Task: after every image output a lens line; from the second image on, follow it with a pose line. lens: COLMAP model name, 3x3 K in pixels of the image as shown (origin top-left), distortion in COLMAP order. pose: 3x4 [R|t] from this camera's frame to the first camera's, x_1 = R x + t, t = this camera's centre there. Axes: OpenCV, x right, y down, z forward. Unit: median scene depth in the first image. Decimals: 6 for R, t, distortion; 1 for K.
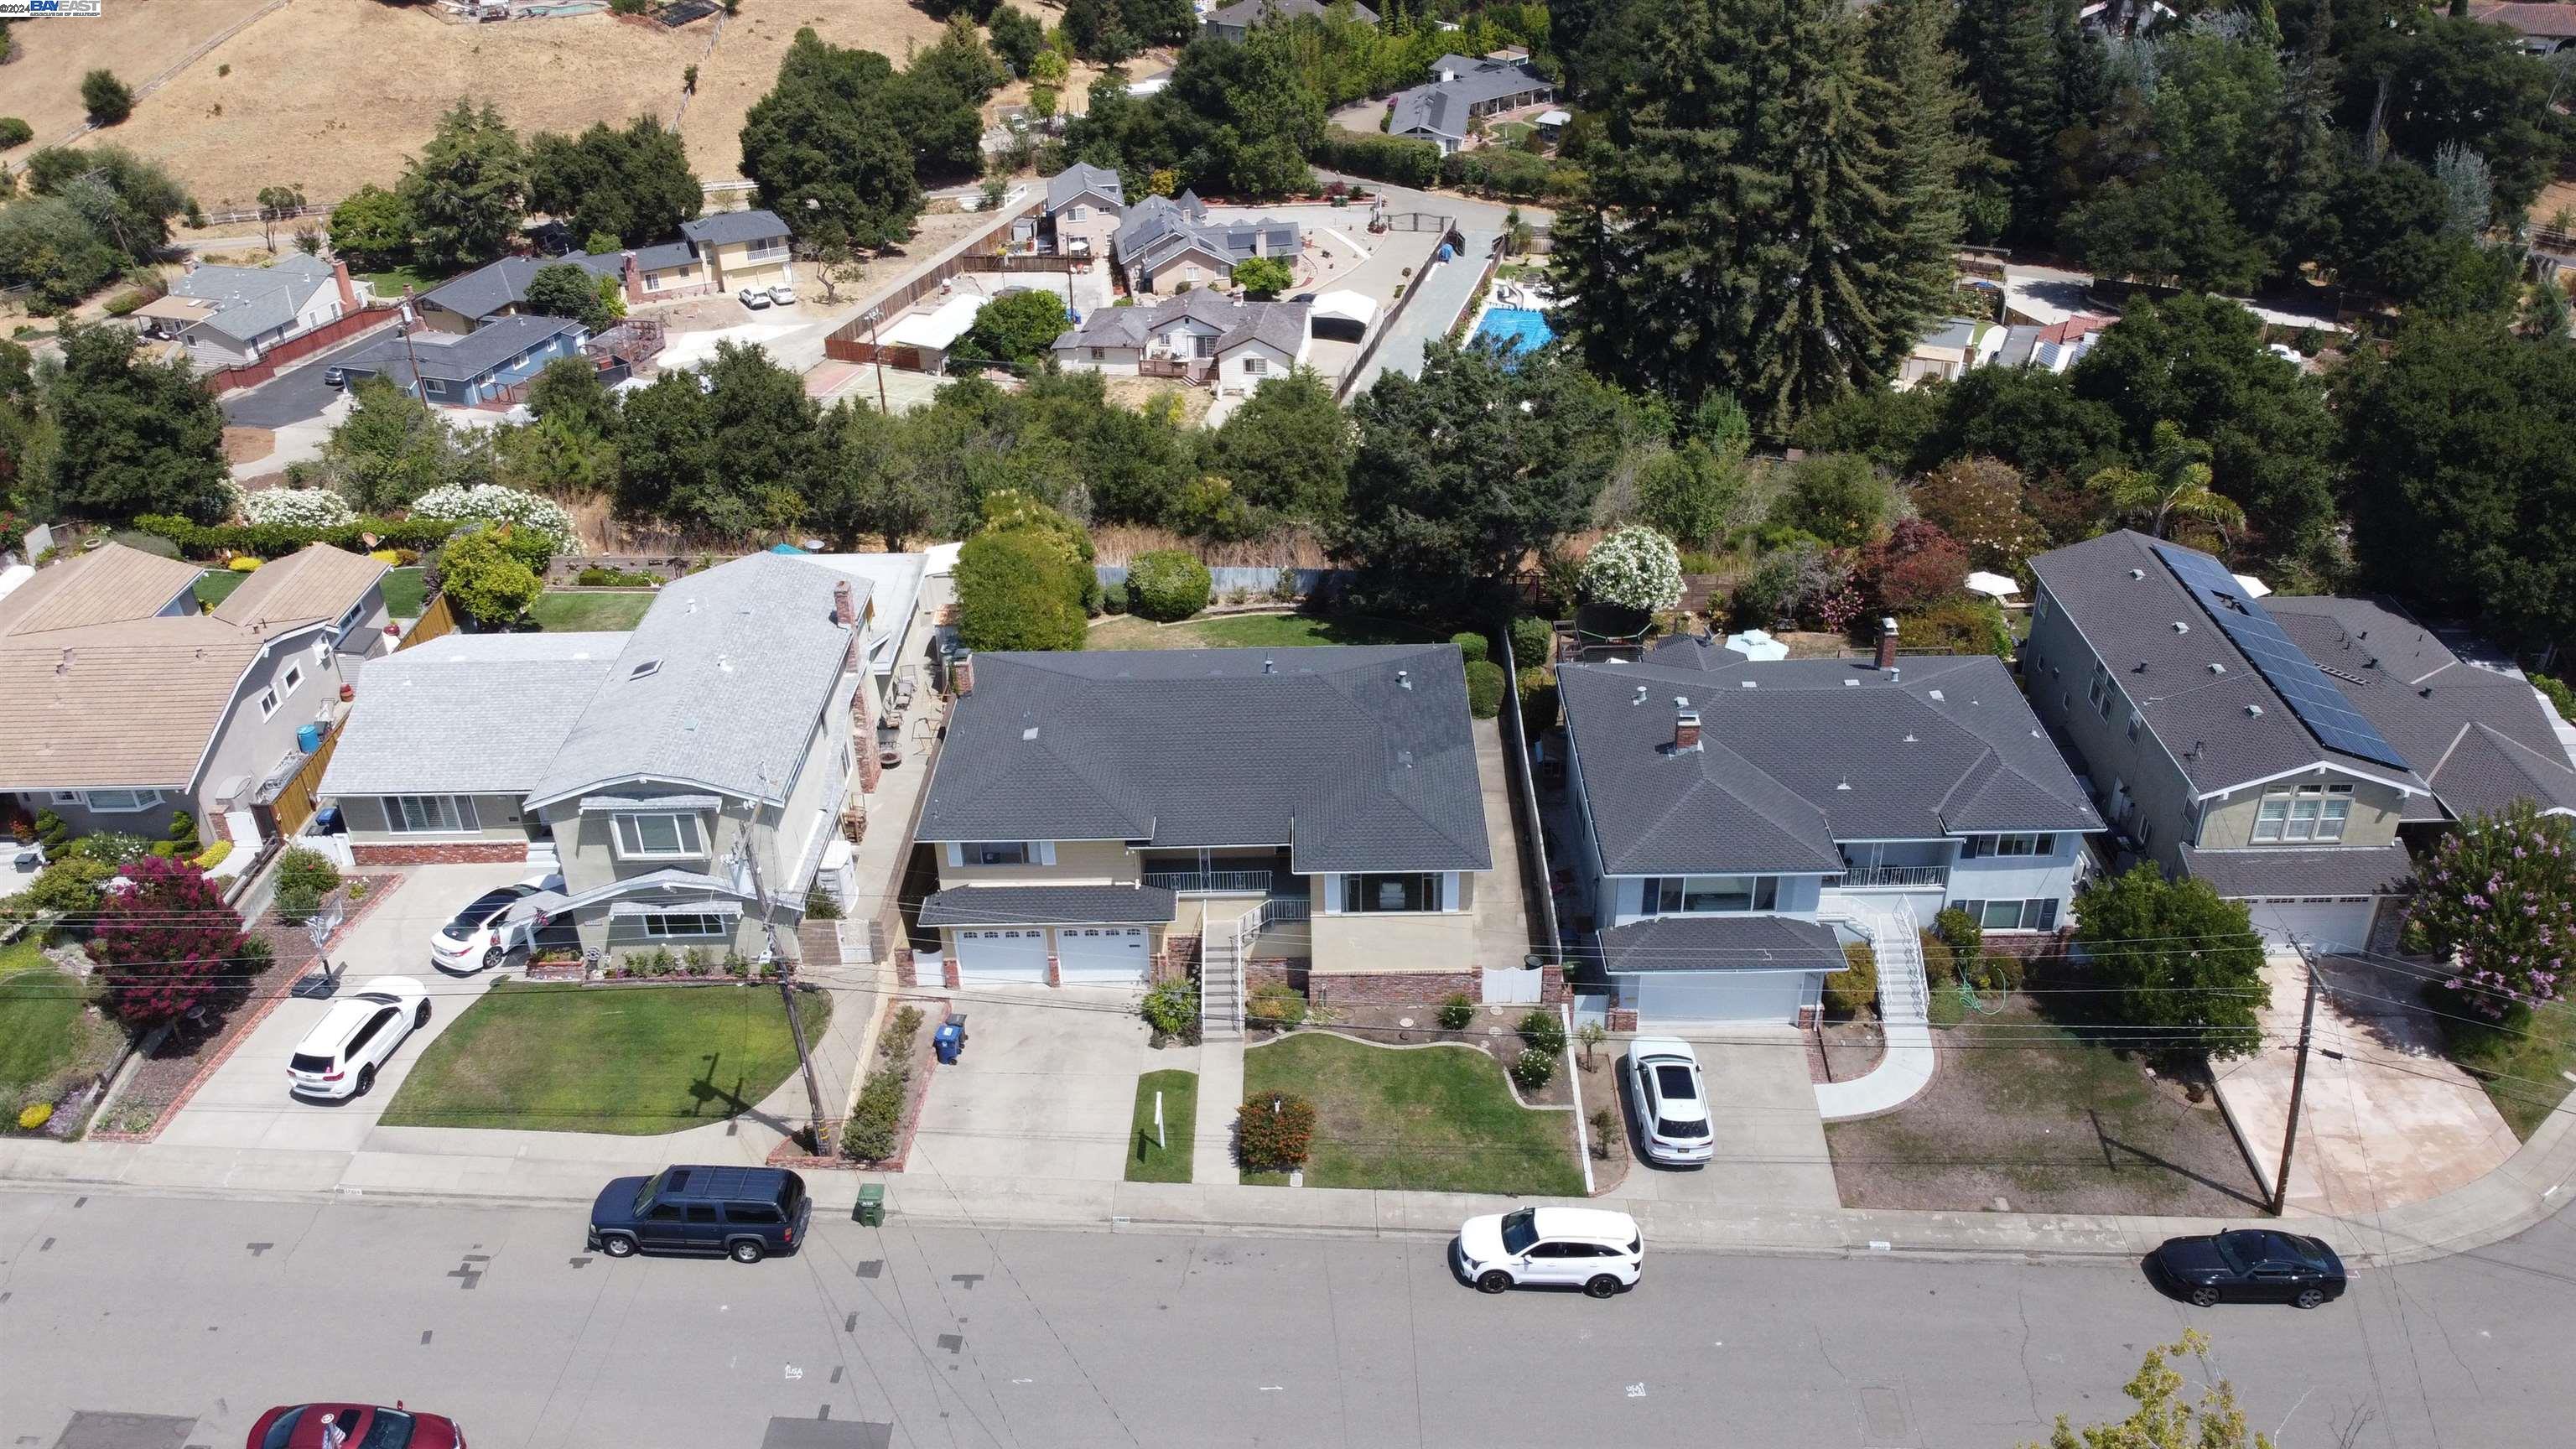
lens RADIAL K [[1947.6, 0, 1298.4], [0, 1947.6, 698.0], [0, 0, 1]] dist [0.003475, -0.004270]
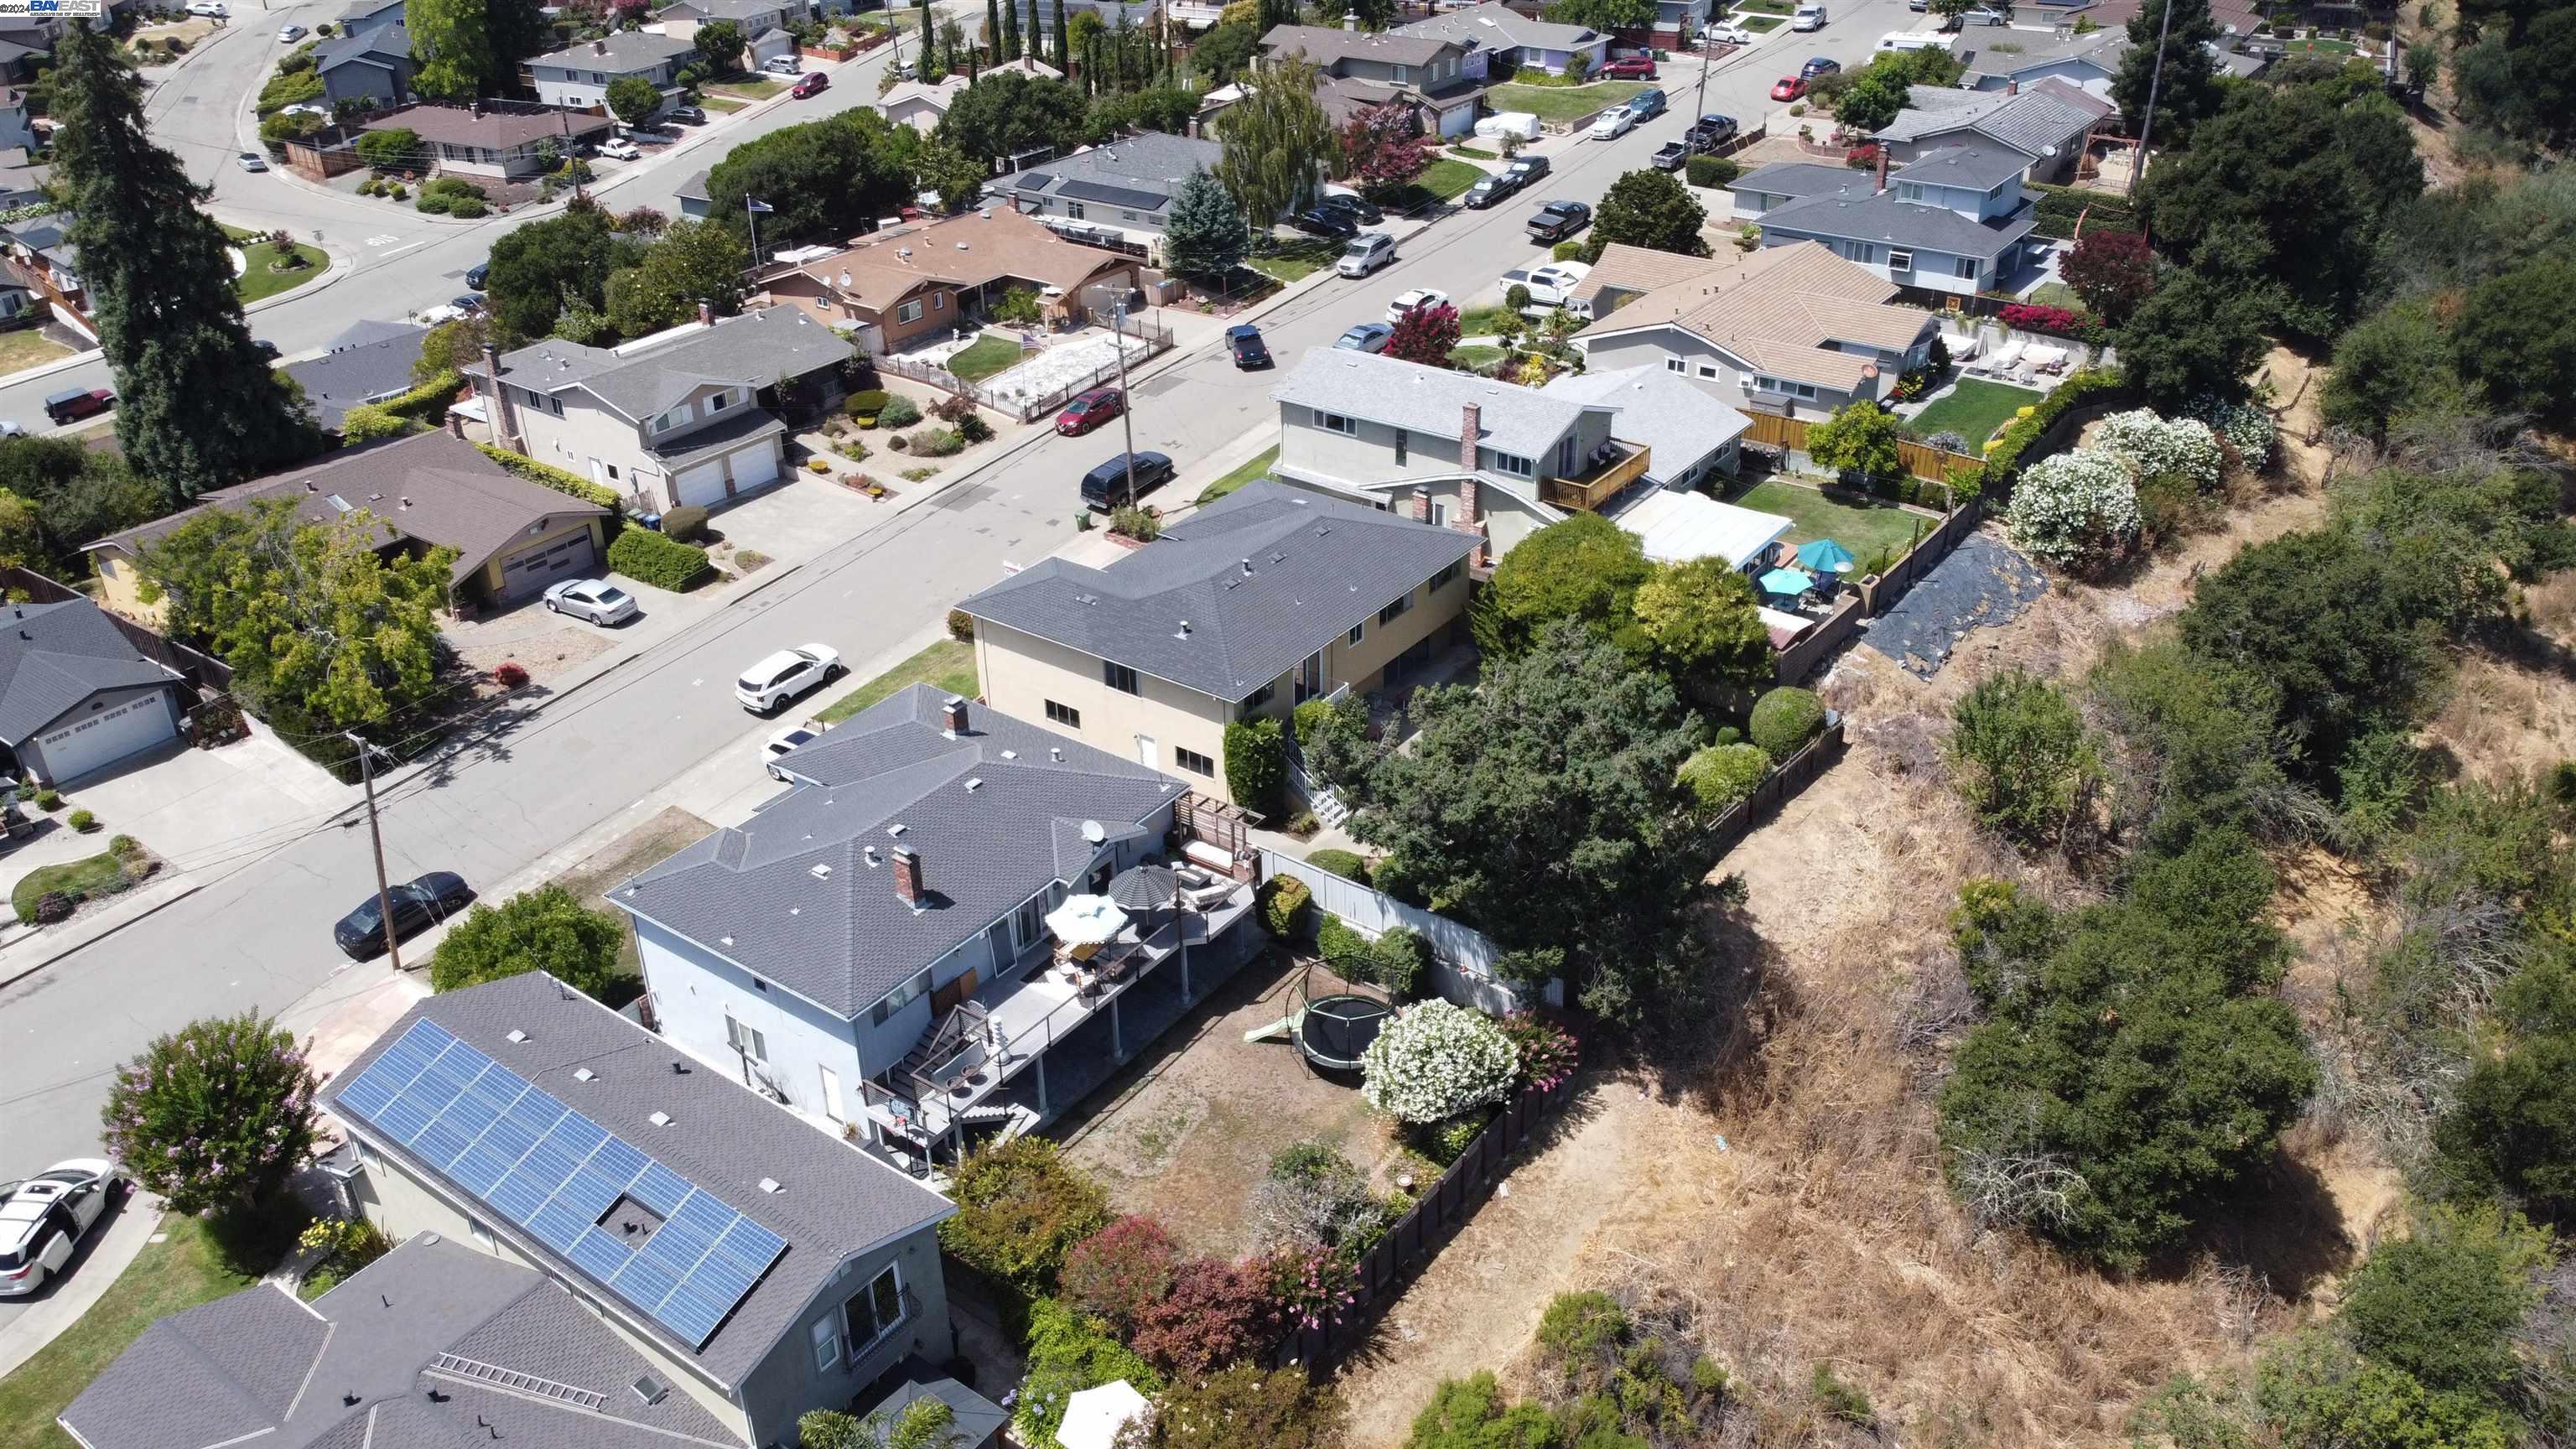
lens RADIAL K [[1947.6, 0, 1307.5], [0, 1947.6, 716.4], [0, 0, 1]] dist [0.003475, -0.004270]
pose [[-0.579314, 0.420496, -0.698268, 0.868485], [-0.381184, 0.617453, 0.688077, -0.827069], [0.720481, 0.664782, -0.197413, 1.402133]]
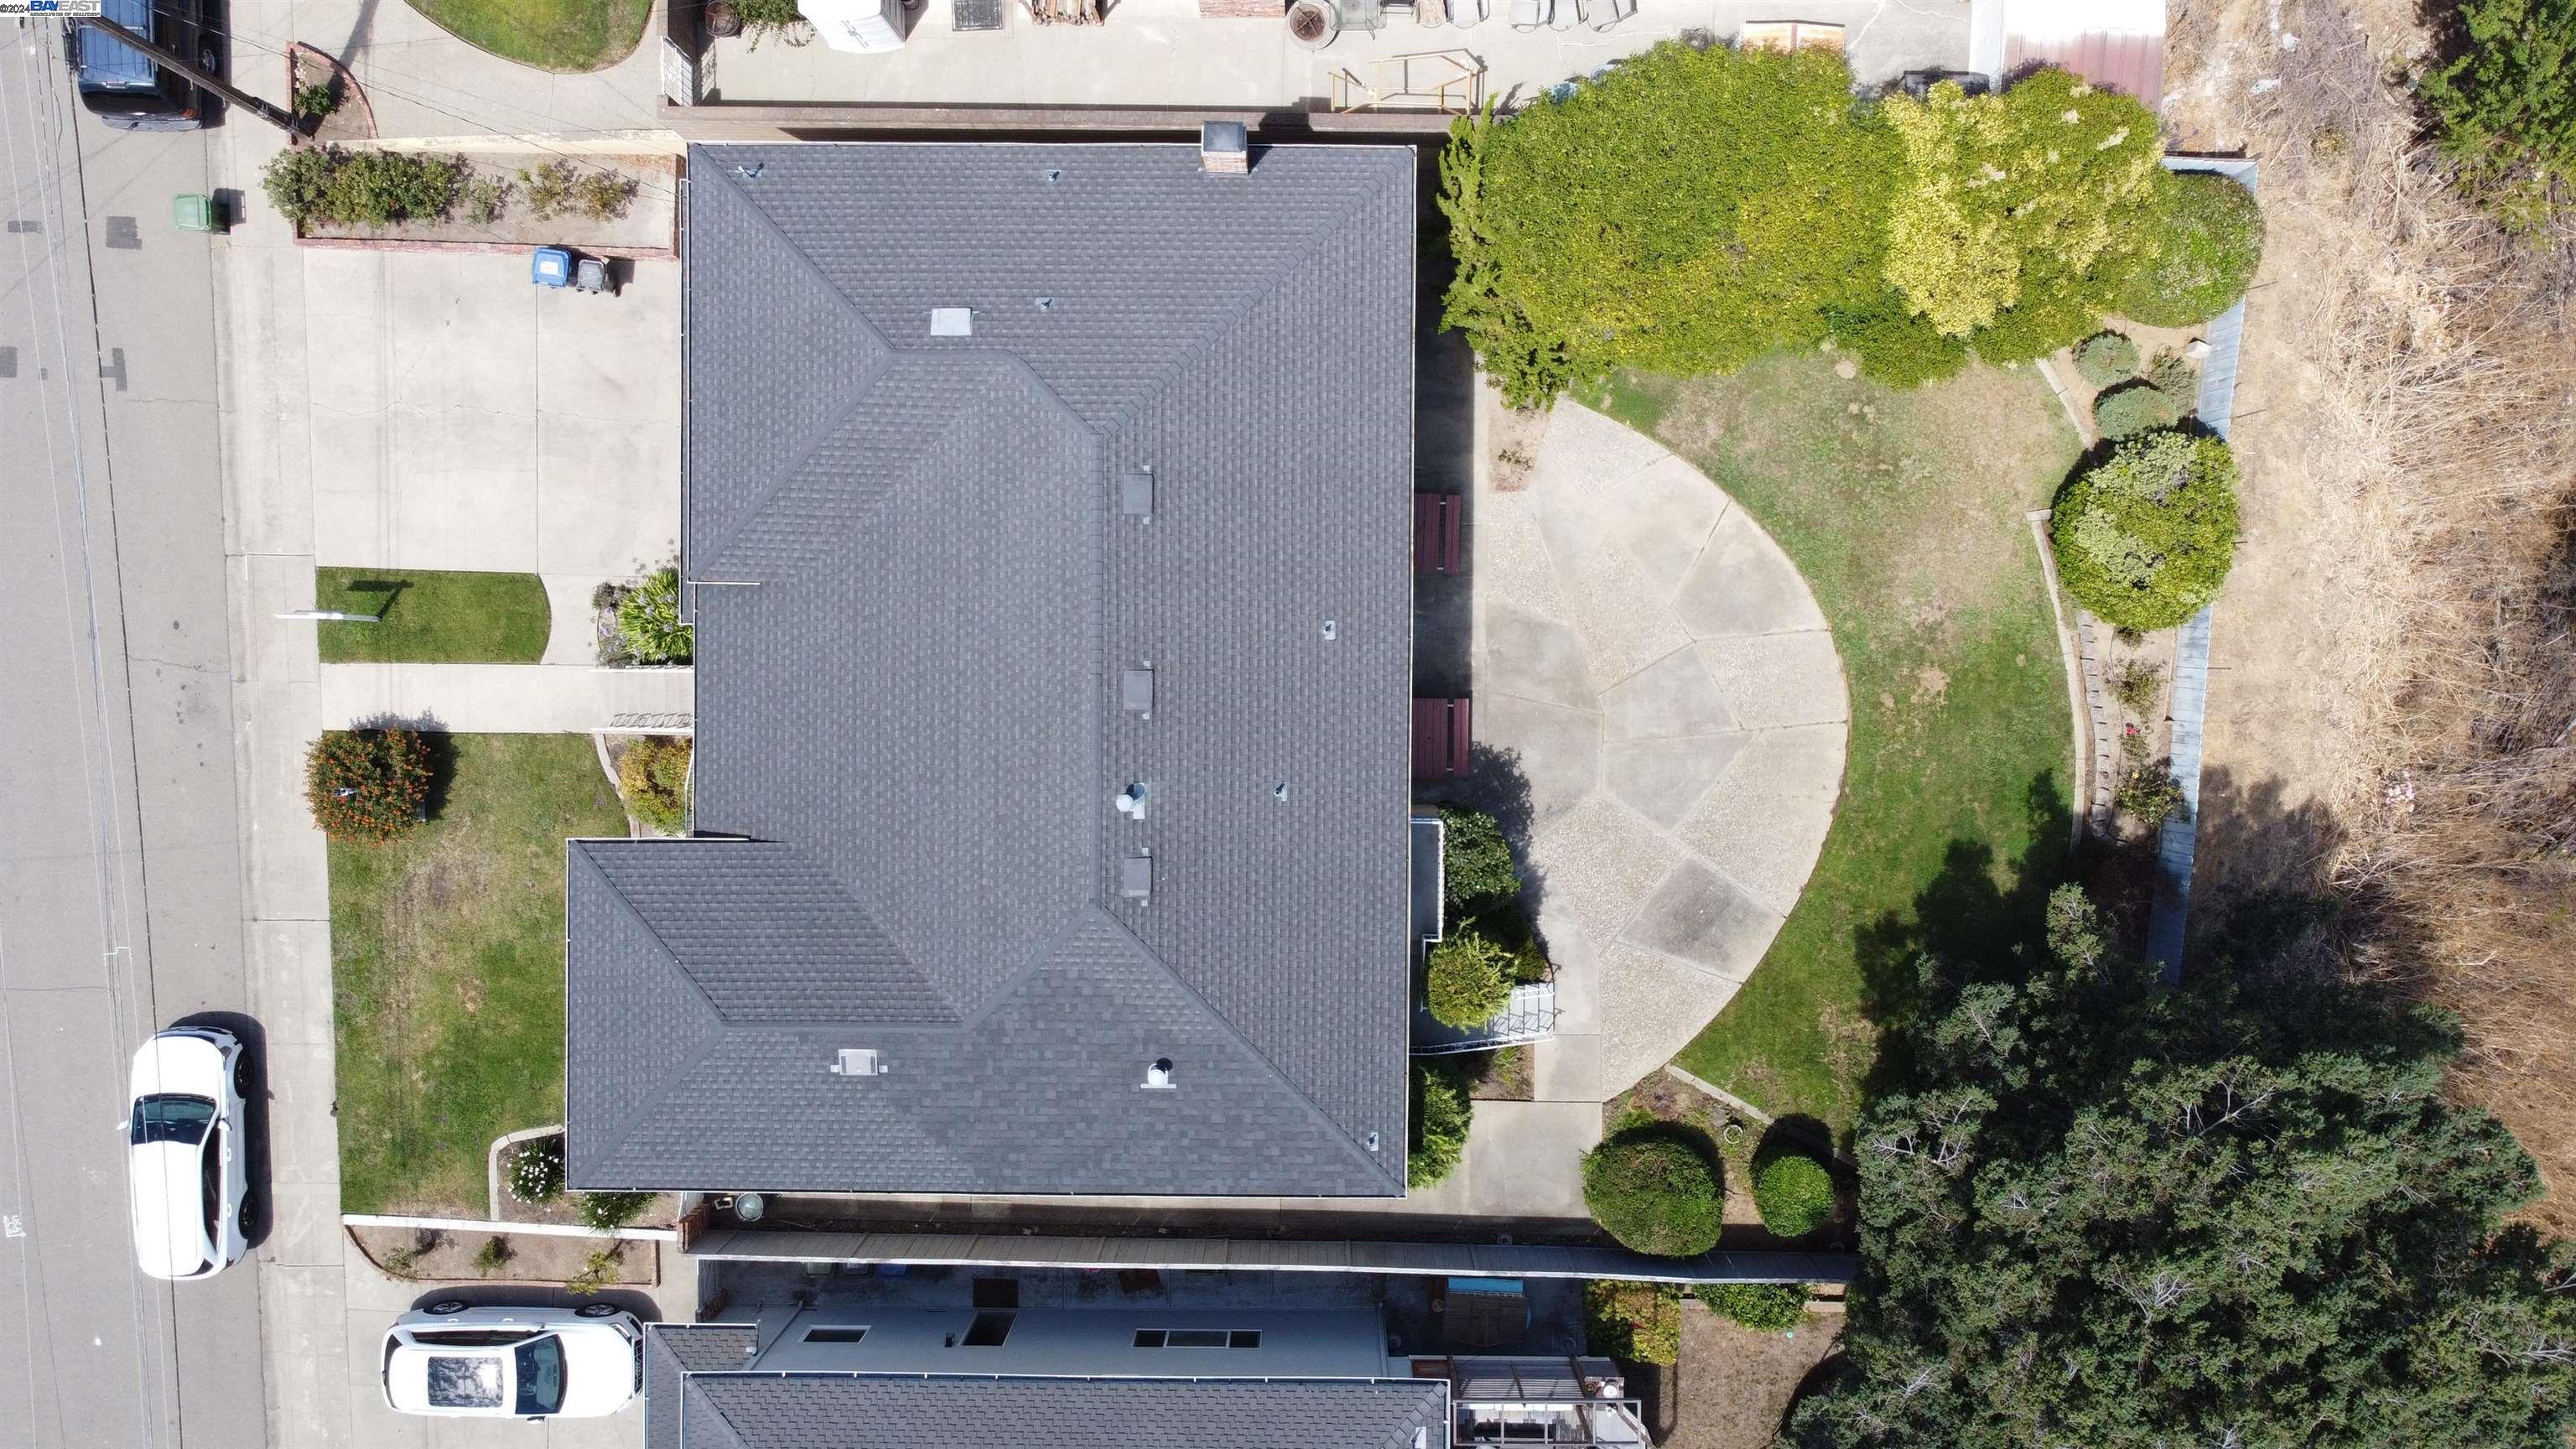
lens RADIAL K [[1947.6, 0, 1287.5], [0, 1947.6, 706.2], [0, 0, 1]] dist [0.003475, -0.004270]
pose [[-0.004343, 0.998979, 0.044972, -0.064355], [-0.487209, -0.041387, 0.872304, -0.475617], [0.873275, -0.018122, 0.486891, 0.855187]]
